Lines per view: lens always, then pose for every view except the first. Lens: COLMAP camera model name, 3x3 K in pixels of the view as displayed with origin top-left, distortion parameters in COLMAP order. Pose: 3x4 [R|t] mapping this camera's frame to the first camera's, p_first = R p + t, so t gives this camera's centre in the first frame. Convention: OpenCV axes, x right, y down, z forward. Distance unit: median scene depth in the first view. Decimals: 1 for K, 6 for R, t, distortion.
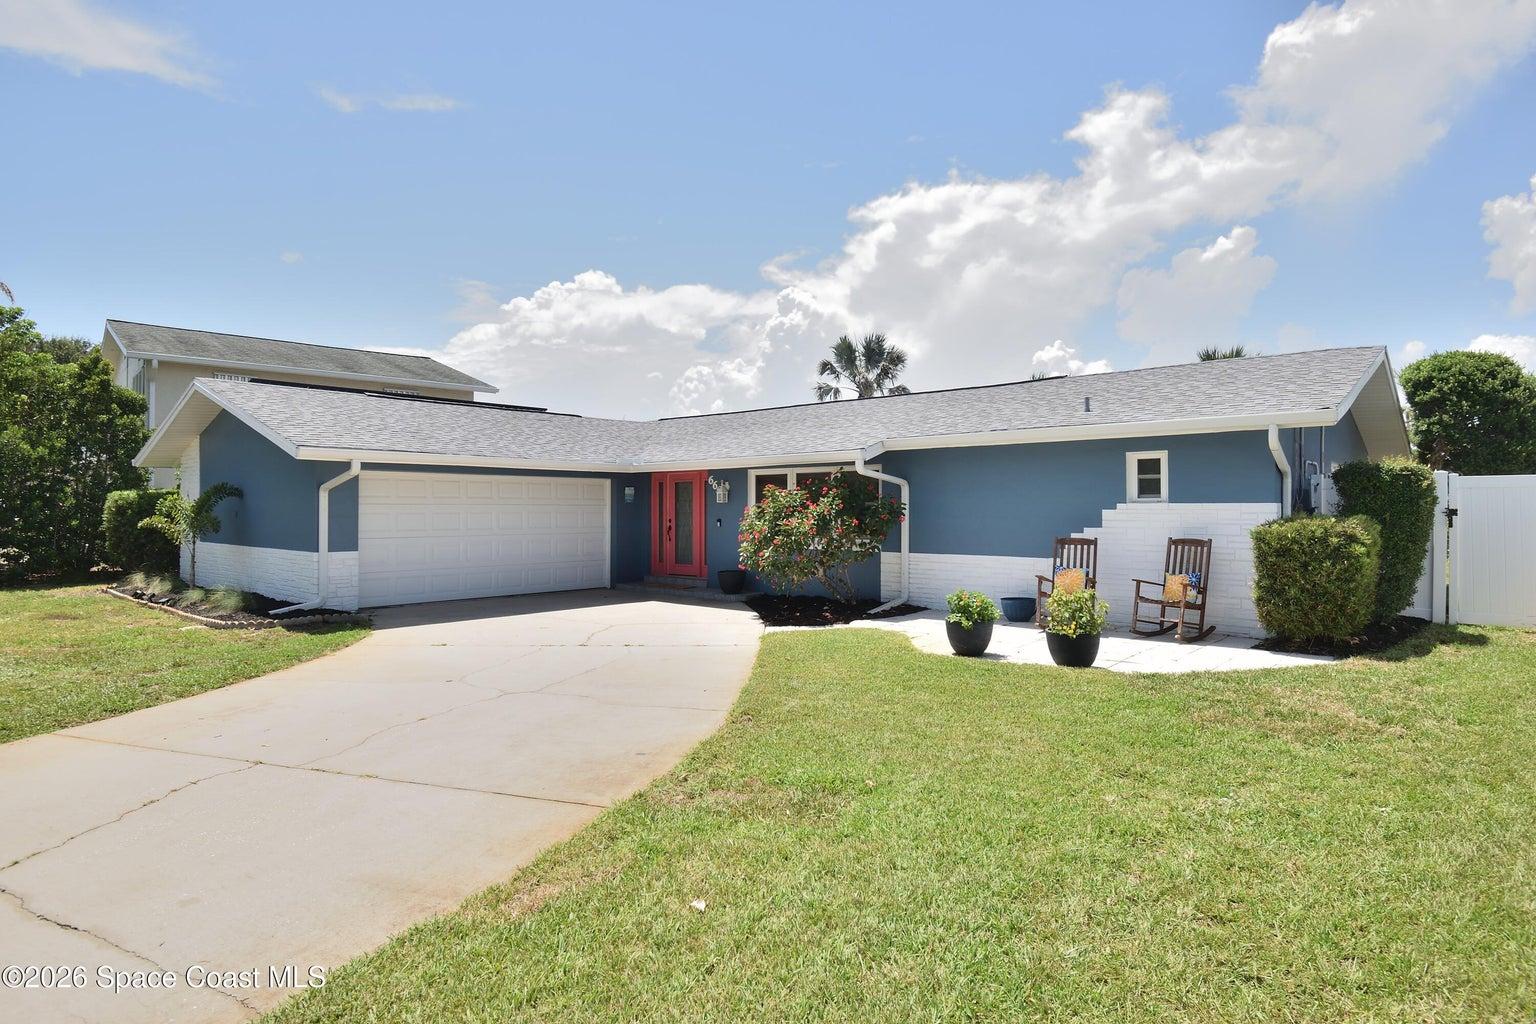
lens RADIAL K [[841.1, 0, 772.3], [0, 841.1, 506.4], [0, 0, 1]] dist [-0.001005, 0.000285]
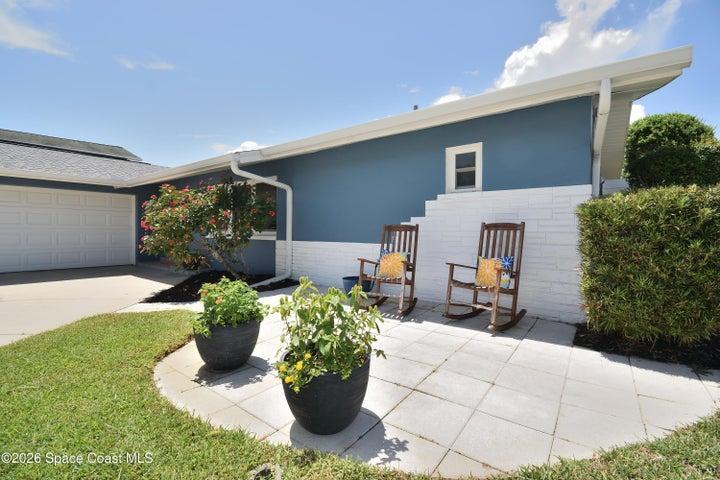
lens RADIAL K [[319.2, 0, 359.2], [0, 319.2, 234.8], [0, 0, 1]] dist [0.017376, -0.022540]
pose [[0.996729, 0.006754, 0.080530, 0.272129], [-0.007957, 0.999861, 0.014626, 0.044863], [-0.080420, -0.015219, 0.996645, 0.583365]]
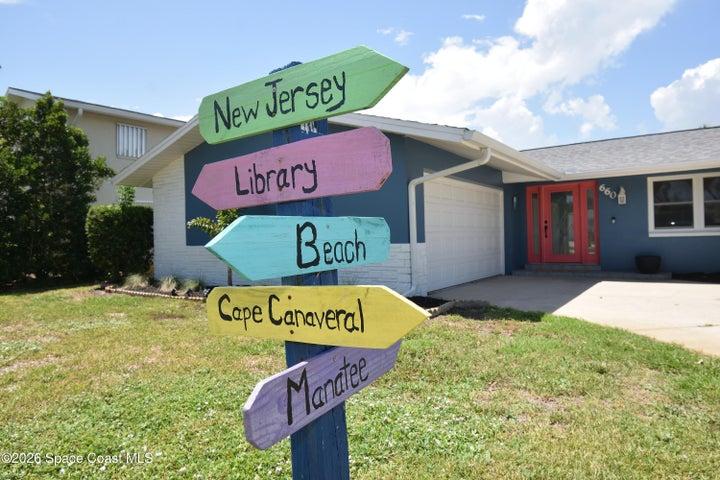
lens RADIAL K [[455.1, 0, 360.0], [0, 455.1, 240.0], [0, 0, 1]] dist [0.019853, 0.000702]
pose [[0.993550, -0.024064, 0.110810, -0.767397], [0.023251, 0.999692, 0.008622, 0.051548], [-0.110983, -0.005990, 0.993804, 0.512944]]
